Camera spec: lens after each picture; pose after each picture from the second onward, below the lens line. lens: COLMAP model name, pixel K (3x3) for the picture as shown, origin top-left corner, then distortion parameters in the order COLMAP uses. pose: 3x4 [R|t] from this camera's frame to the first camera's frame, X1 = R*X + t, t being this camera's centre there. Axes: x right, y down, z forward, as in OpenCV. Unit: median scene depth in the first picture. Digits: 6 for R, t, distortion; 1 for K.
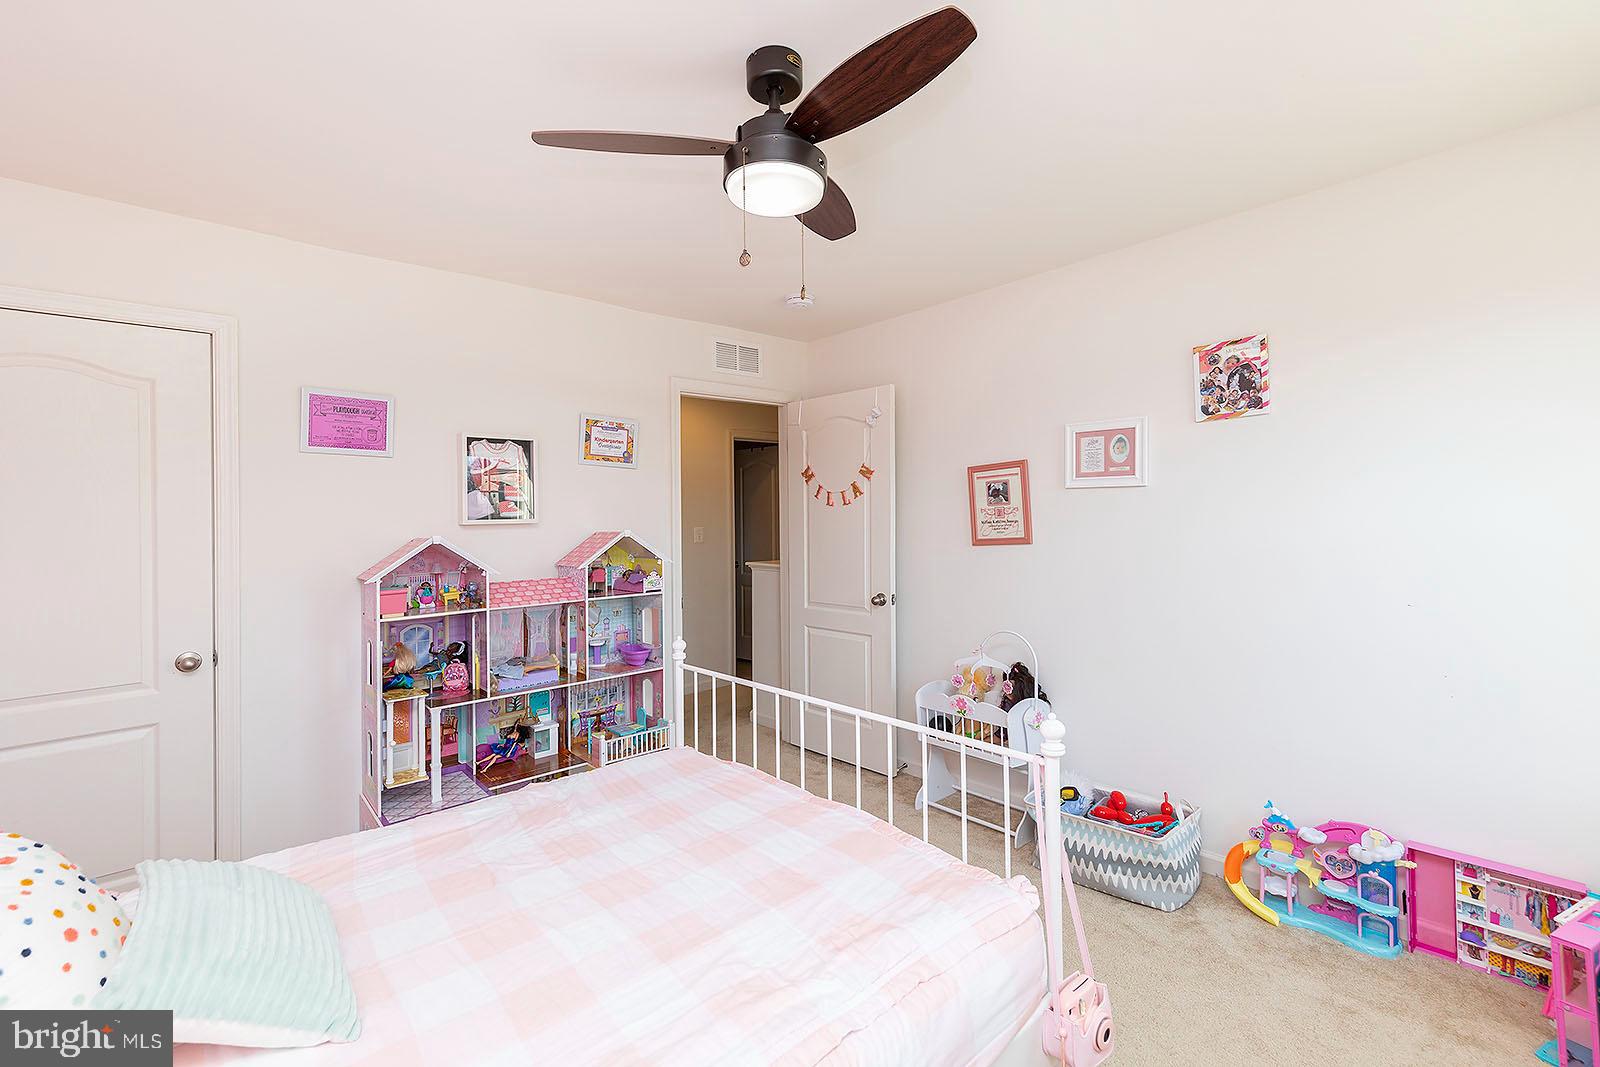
lens RADIAL K [[704.1, 0, 800.7], [0, 704.1, 517.8], [0, 0, 1]] dist [0.000594, 0.000050]
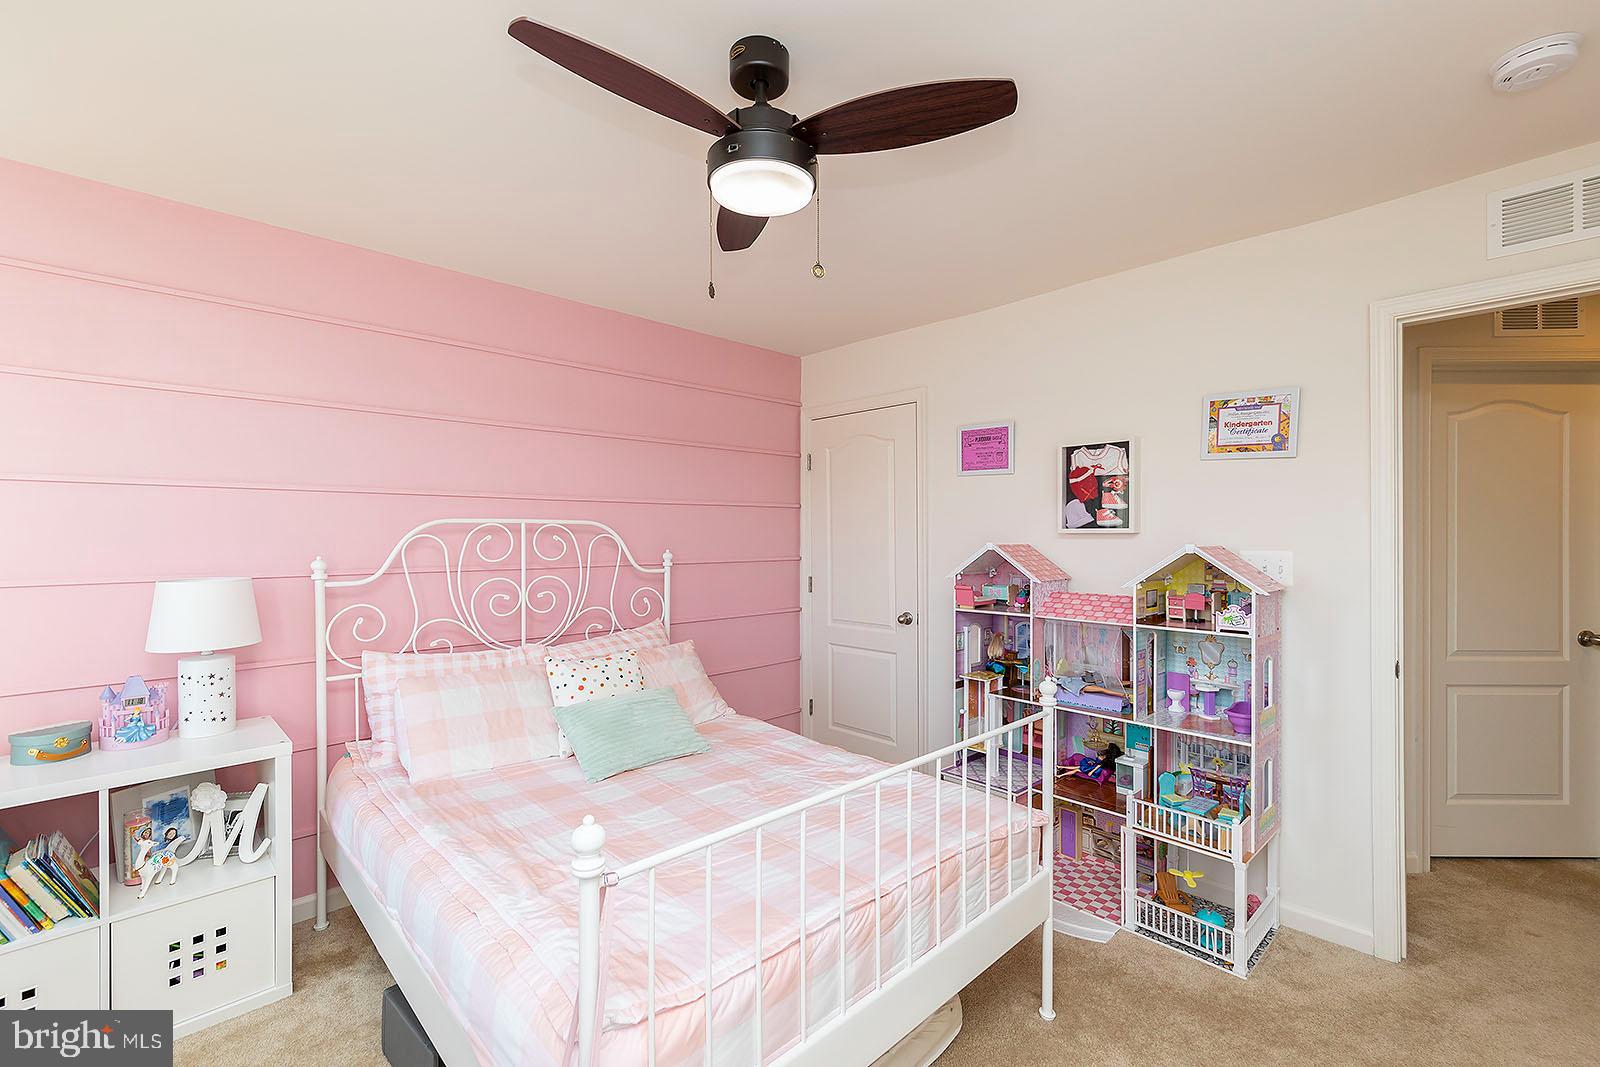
lens RADIAL K [[681.8, 0, 791.8], [0, 681.8, 527.9], [0, 0, 1]] dist [0.002169, 0.000025]
pose [[0.018482, 0.014777, -0.999720, 0.493563], [0.002853, 0.999886, 0.014832, -0.013035], [0.999825, -0.003127, 0.018437, 0.567694]]
